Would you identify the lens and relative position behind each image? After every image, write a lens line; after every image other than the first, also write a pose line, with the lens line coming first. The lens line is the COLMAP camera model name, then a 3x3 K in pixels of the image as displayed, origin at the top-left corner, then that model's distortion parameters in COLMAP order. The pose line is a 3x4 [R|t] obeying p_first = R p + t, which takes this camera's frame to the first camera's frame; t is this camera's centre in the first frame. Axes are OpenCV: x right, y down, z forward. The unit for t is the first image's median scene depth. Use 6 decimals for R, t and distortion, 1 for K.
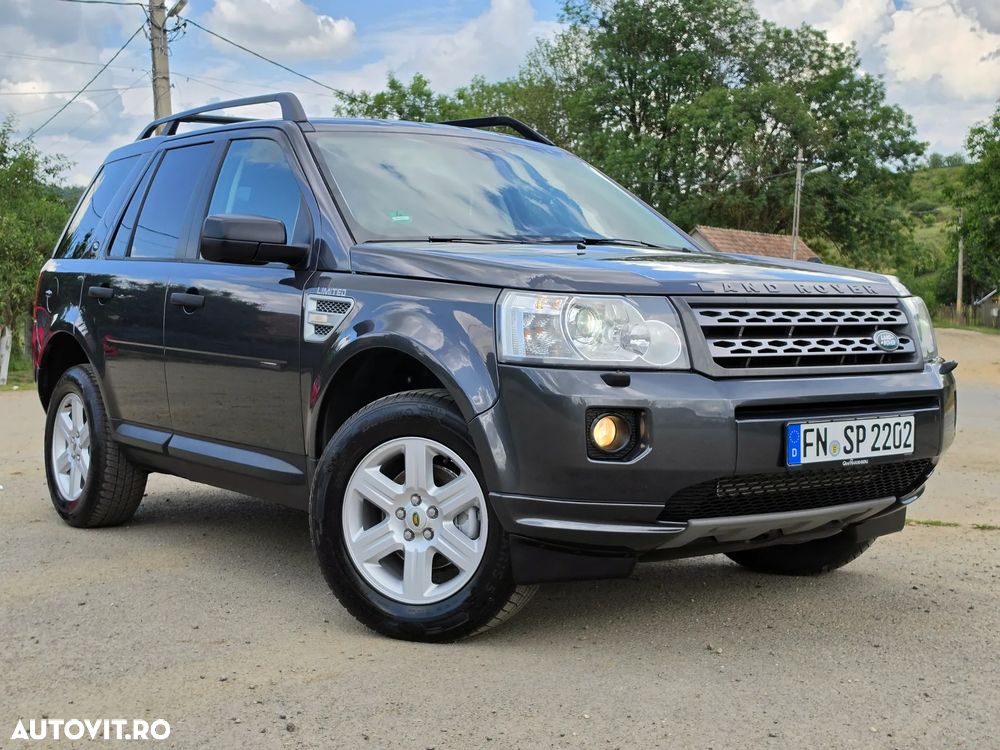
lens RADIAL K [[1370.5, 0, 496.0], [0, 1370.5, 368.8], [0, 0, 1]] dist [0.056576, 0.000000]
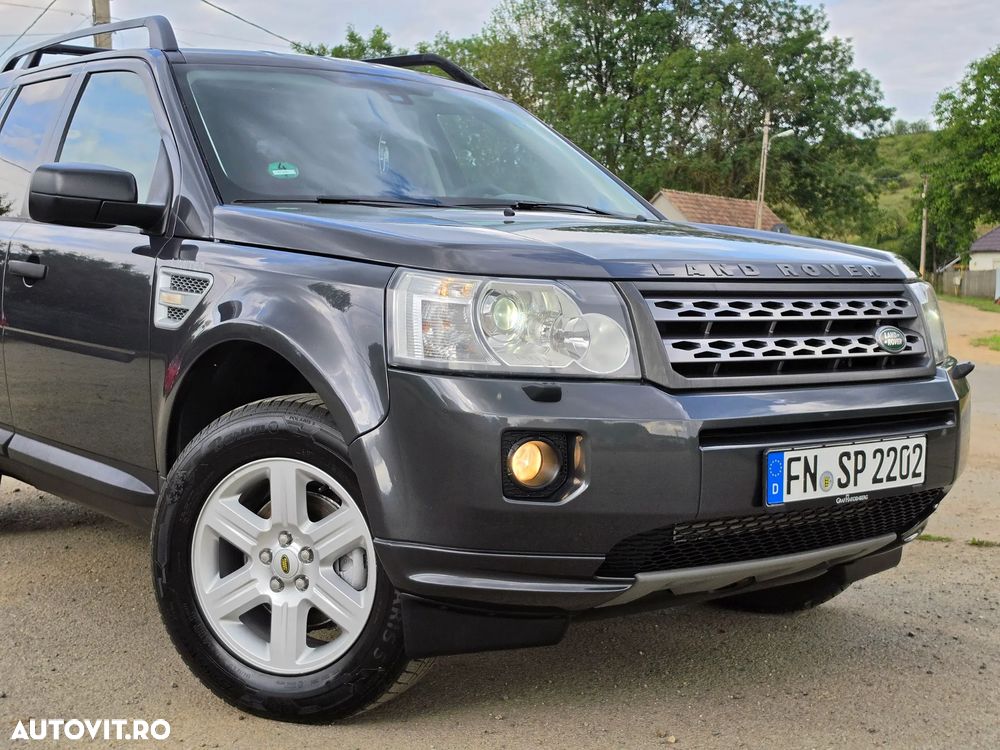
lens RADIAL K [[1370.5, 0, 508.7], [0, 1370.5, 373.3], [0, 0, 1]] dist [0.056576, 0.000000]
pose [[0.999284, 0.011479, 0.036038, 0.036340], [-0.012618, 0.999423, 0.031530, -0.022509], [-0.035655, -0.031962, 0.998853, 0.216967]]
